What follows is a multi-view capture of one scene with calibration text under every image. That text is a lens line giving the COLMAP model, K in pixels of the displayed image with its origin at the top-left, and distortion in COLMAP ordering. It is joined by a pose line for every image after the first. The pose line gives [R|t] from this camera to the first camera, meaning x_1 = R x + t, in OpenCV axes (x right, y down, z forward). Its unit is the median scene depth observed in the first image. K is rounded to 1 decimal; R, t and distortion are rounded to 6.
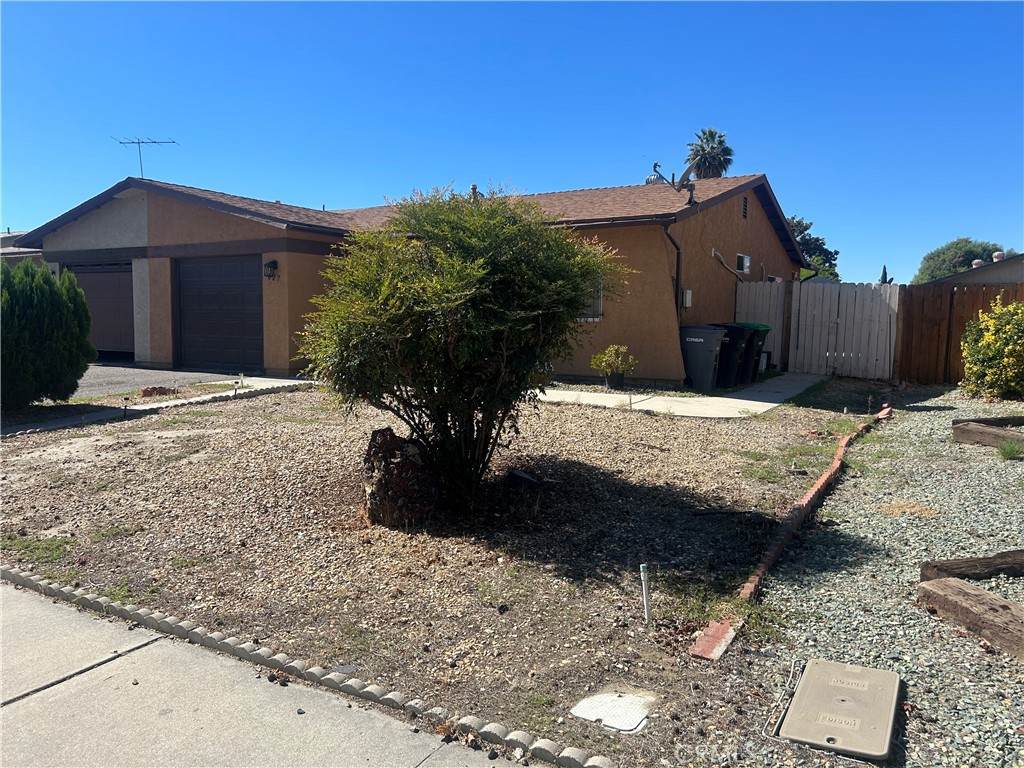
lens RADIAL K [[779.8, 0, 489.1], [0, 779.8, 374.0], [0, 0, 1]] dist [0.045176, -0.051359]
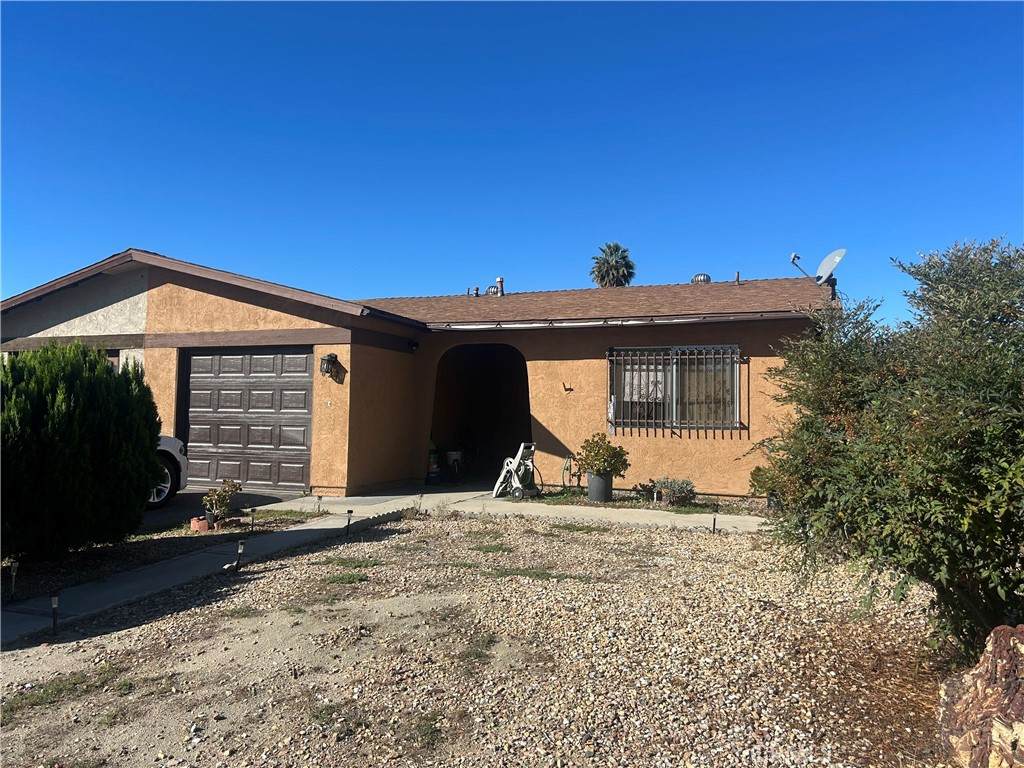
lens RADIAL K [[779.8, 0, 511.1], [0, 779.8, 382.5], [0, 0, 1]] dist [0.045176, -0.051359]
pose [[0.984025, 0.015248, 0.177374, -0.362185], [0.006523, 0.992568, -0.121512, -0.022742], [-0.177909, 0.120728, 0.976613, 0.271718]]
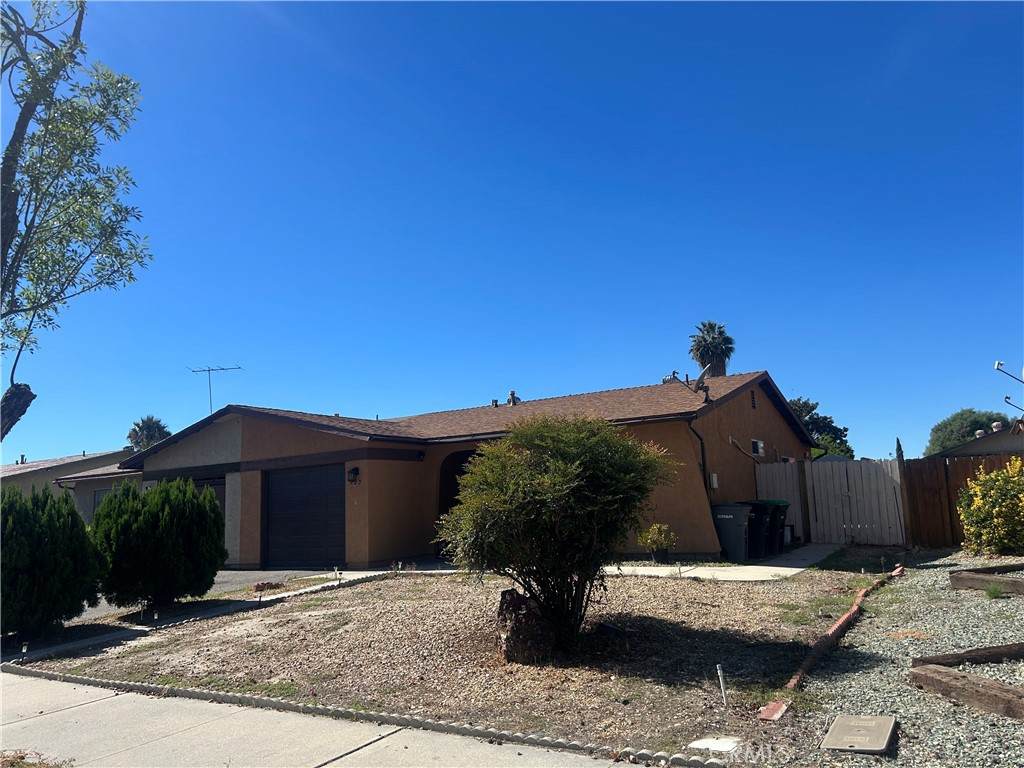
lens RADIAL K [[779.8, 0, 496.2], [0, 779.8, 379.1], [0, 0, 1]] dist [0.045176, -0.051359]
pose [[0.998477, -0.054934, -0.005113, -0.080465], [0.052157, 0.970067, -0.237168, 0.022460], [0.017989, 0.236541, 0.971455, -0.249222]]
